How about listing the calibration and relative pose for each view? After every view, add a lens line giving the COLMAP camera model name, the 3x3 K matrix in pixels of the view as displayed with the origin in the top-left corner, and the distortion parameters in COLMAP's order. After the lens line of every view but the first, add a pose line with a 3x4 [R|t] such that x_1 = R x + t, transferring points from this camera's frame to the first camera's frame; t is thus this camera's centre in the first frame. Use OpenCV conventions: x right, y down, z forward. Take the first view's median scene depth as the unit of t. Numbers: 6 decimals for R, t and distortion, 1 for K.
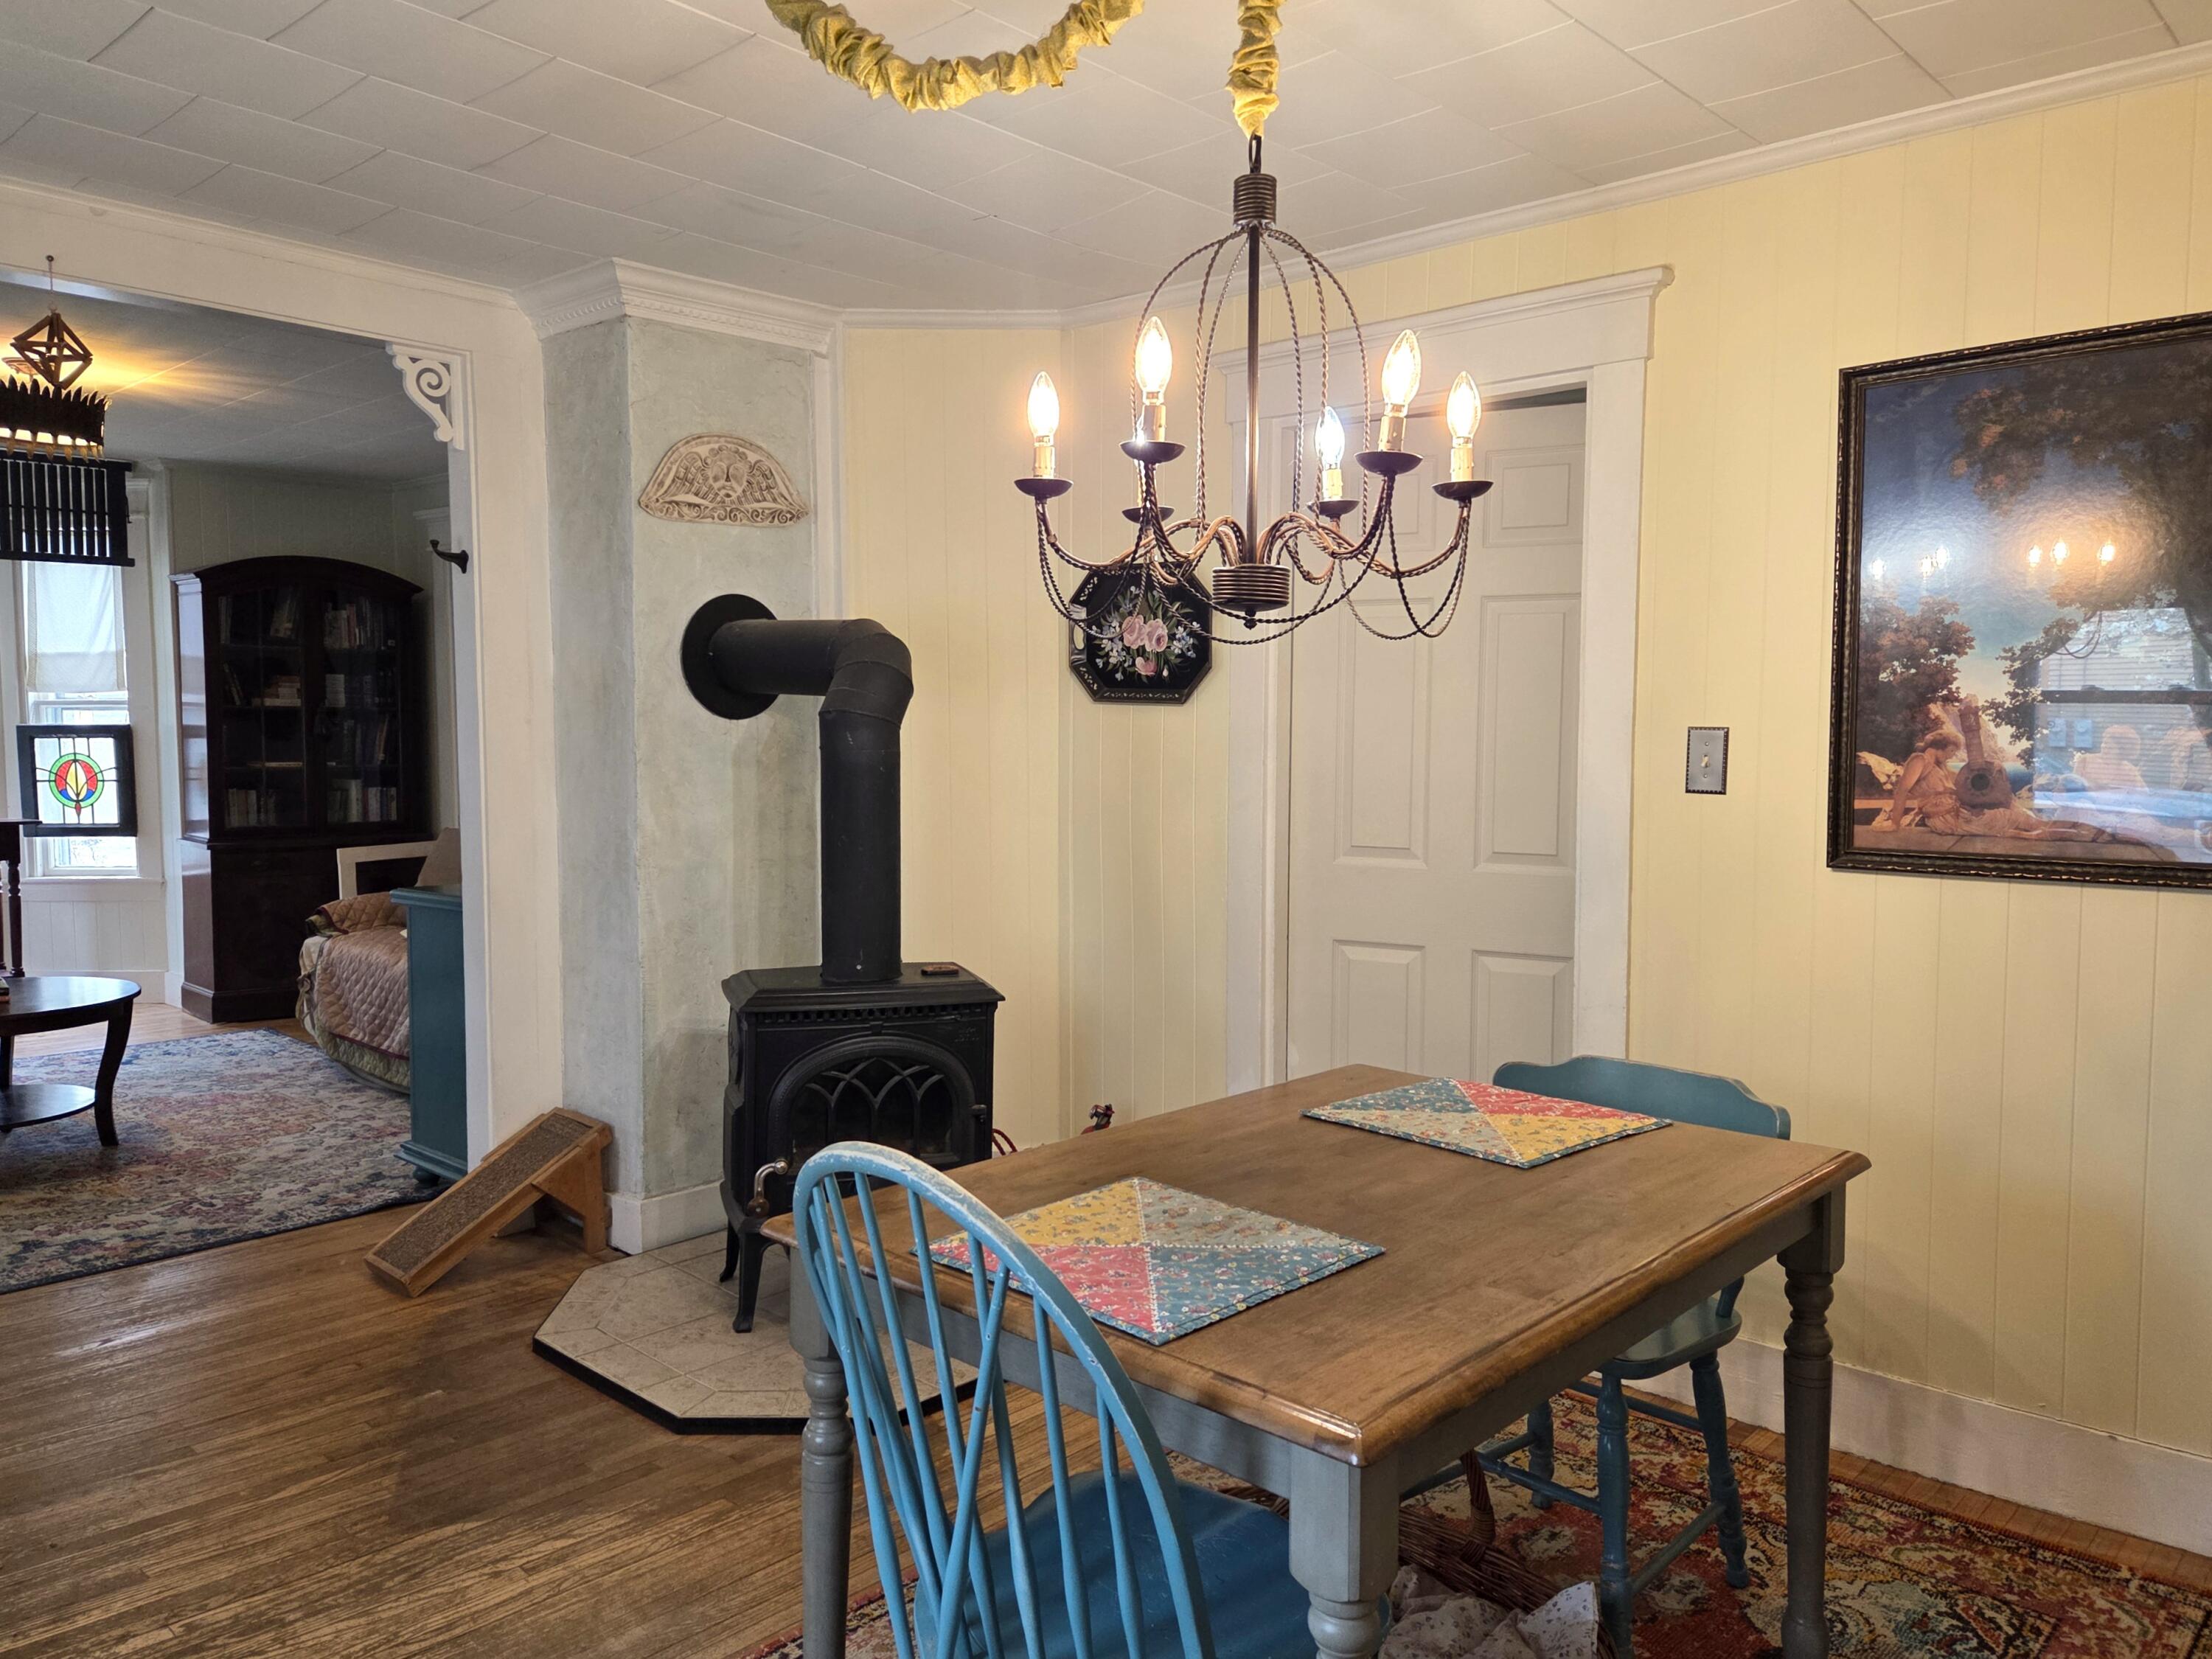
lens RADIAL K [[1576.0, 0, 1106.0], [0, 1576.0, 829.5], [0, 0, 1]] dist [0.066780, -0.055240]
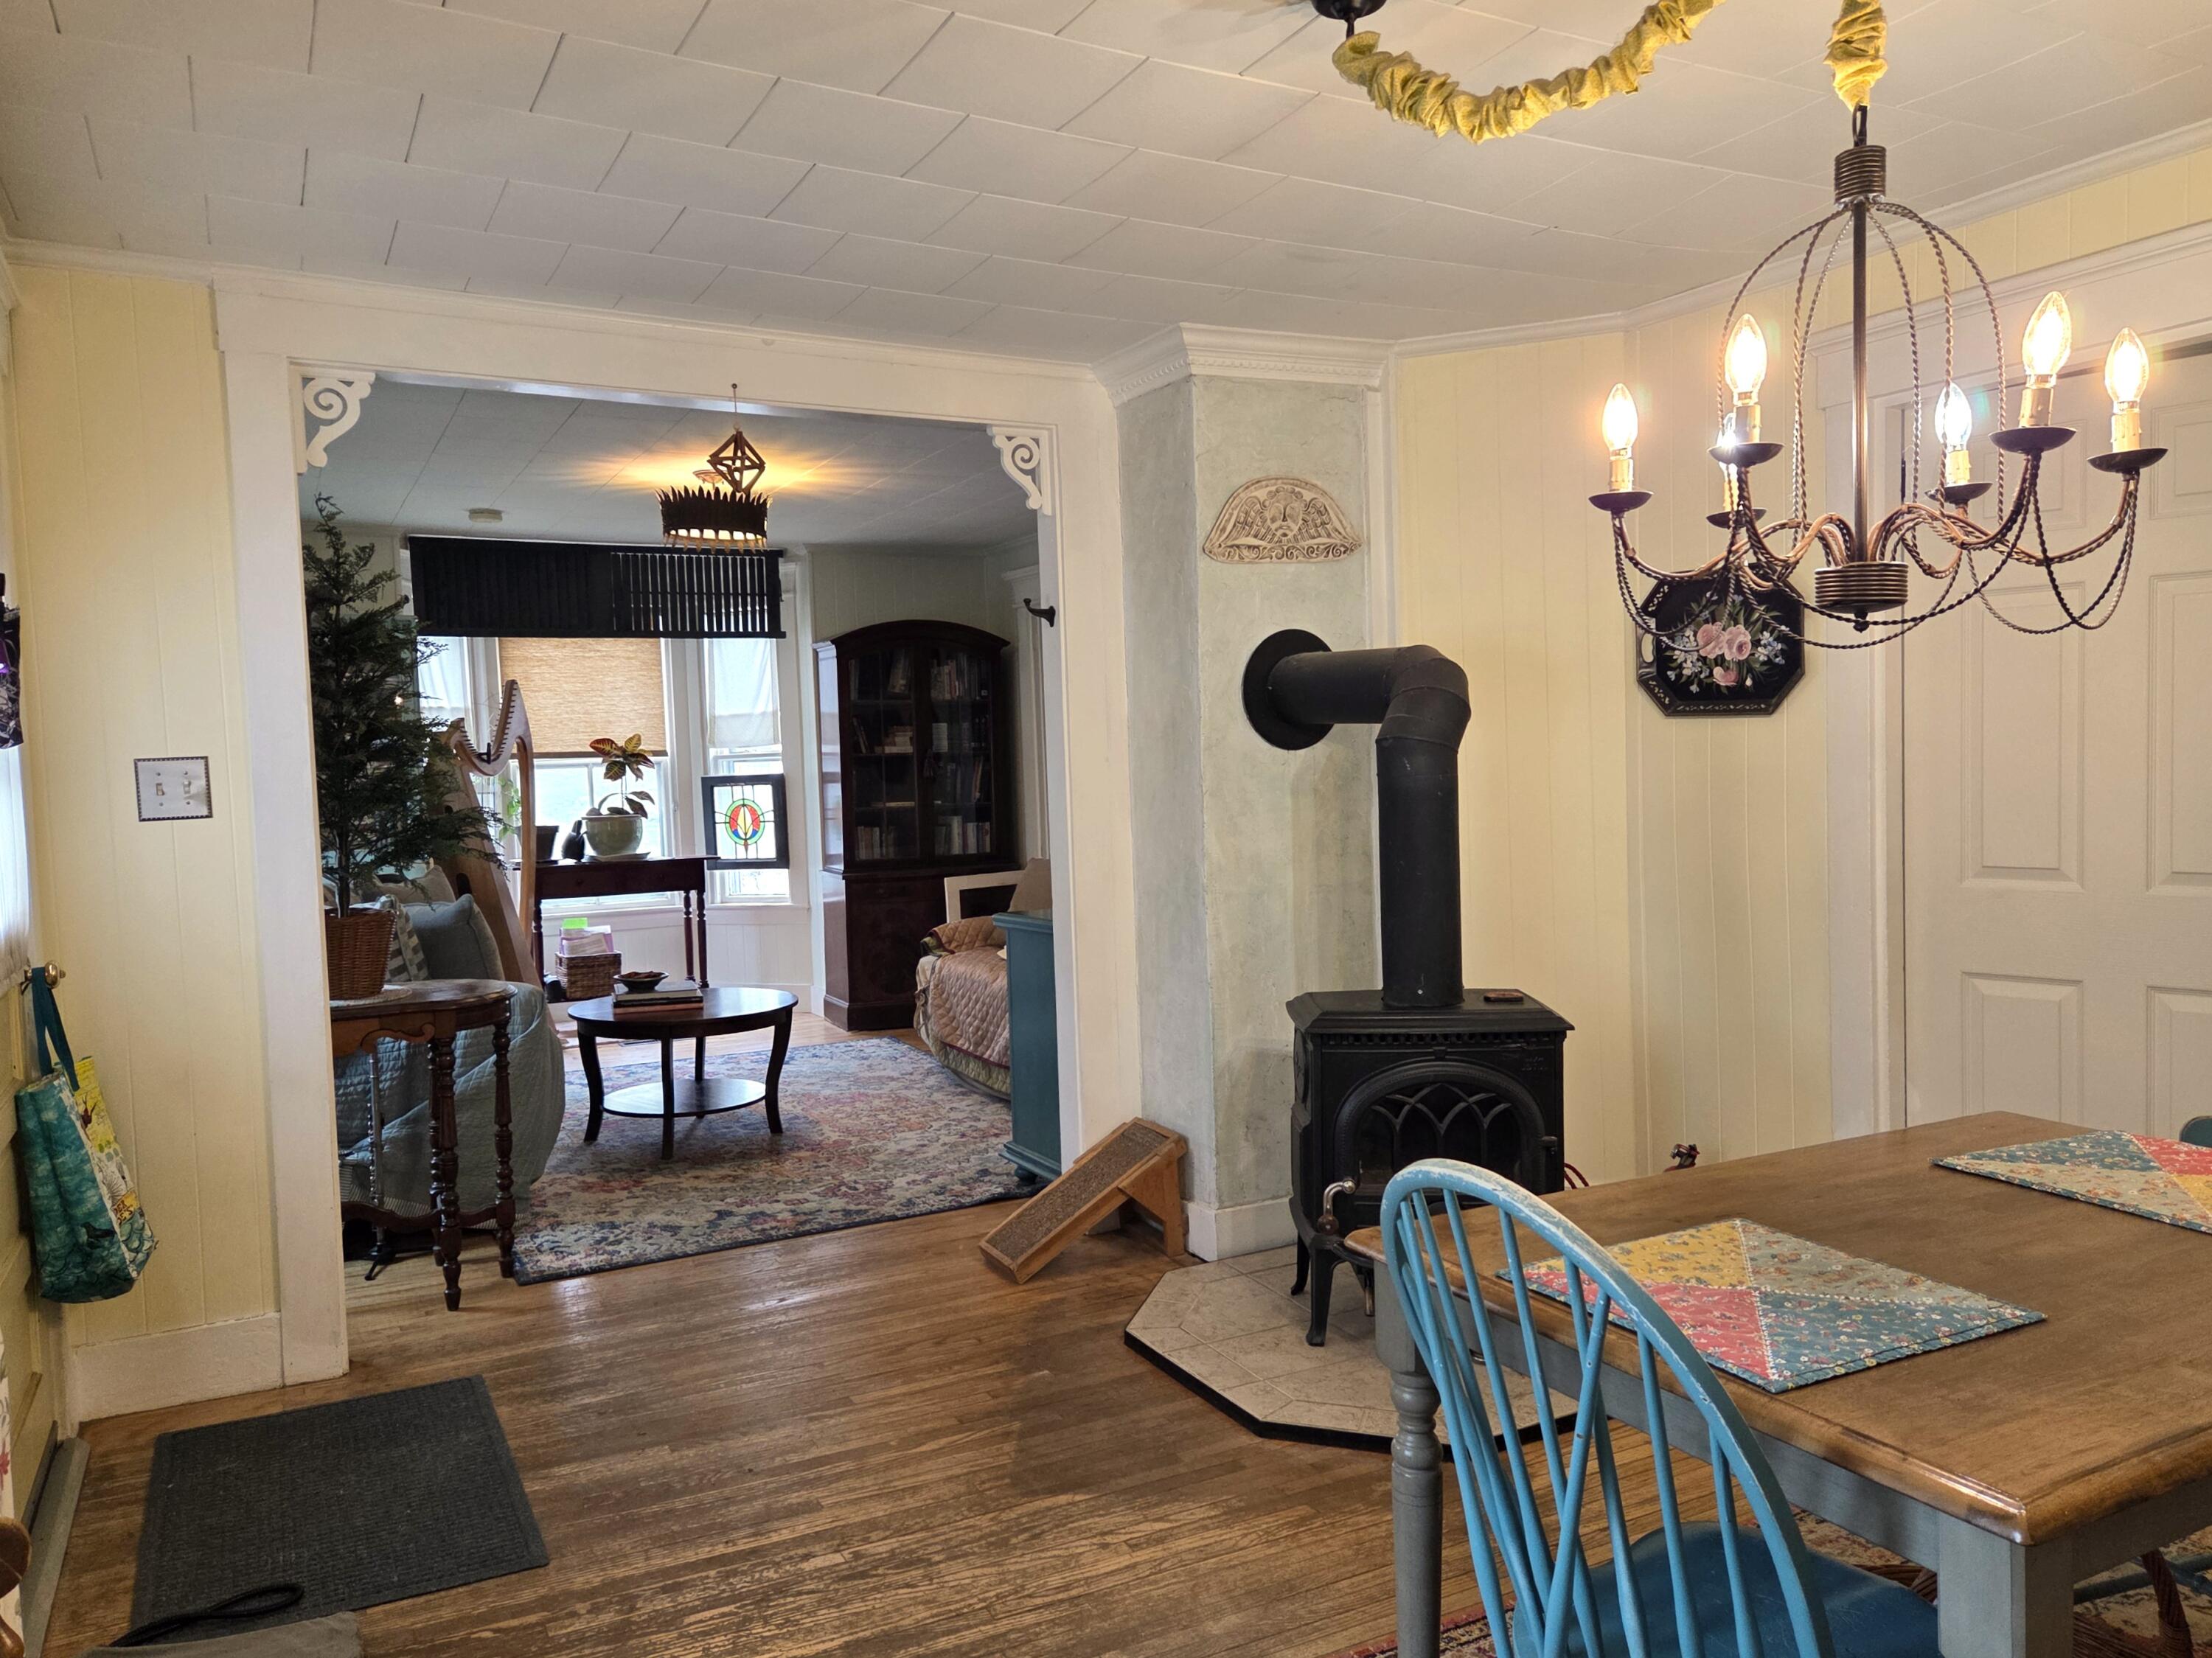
lens RADIAL K [[1578.6, 0, 1097.3], [0, 1578.6, 832.8], [0, 0, 1]] dist [0.080832, -0.075911]
pose [[0.941016, -0.017787, -0.337895, -0.007722], [0.012914, 0.999778, -0.016664, 0.000366], [0.338116, 0.011318, 0.941036, -0.018573]]
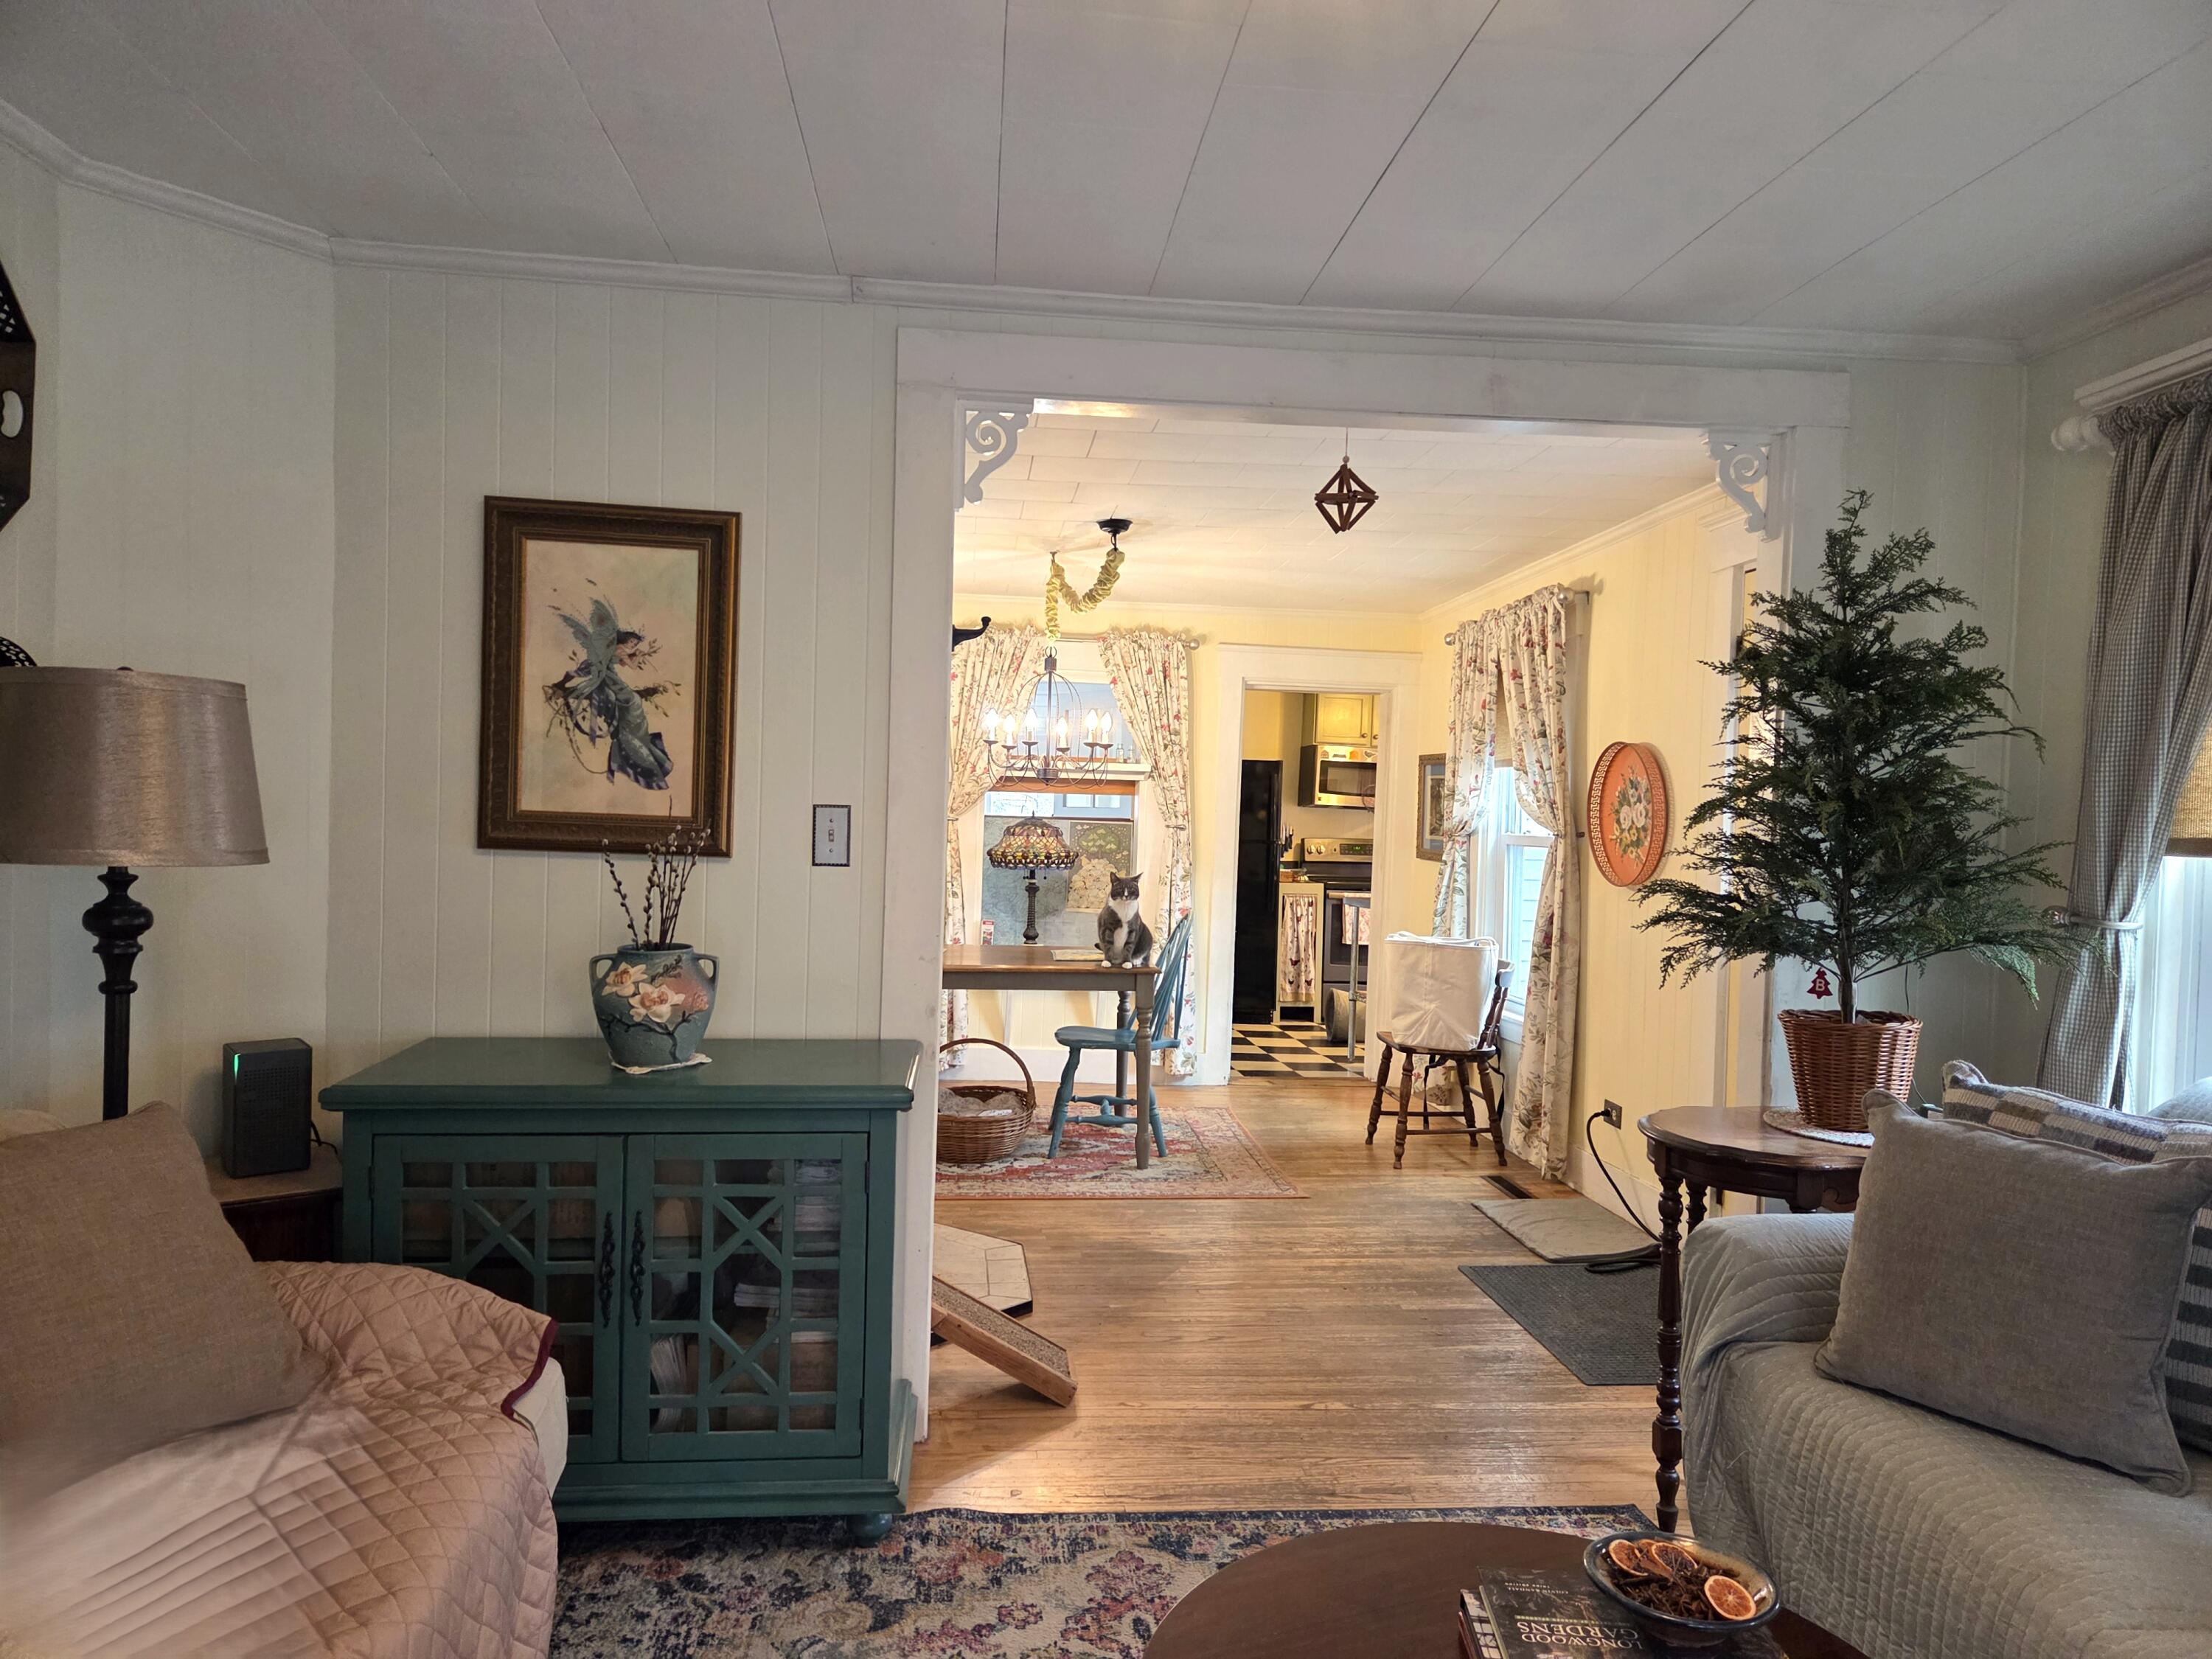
lens RADIAL K [[1515.3, 0, 1089.7], [0, 1515.3, 821.7], [0, 0, 1]] dist [0.051342, -0.001635]
pose [[-0.738081, -0.030379, 0.674028, -1.186542], [0.019115, 0.997643, 0.065896, -0.141803], [-0.674442, 0.061520, -0.735760, 1.816902]]
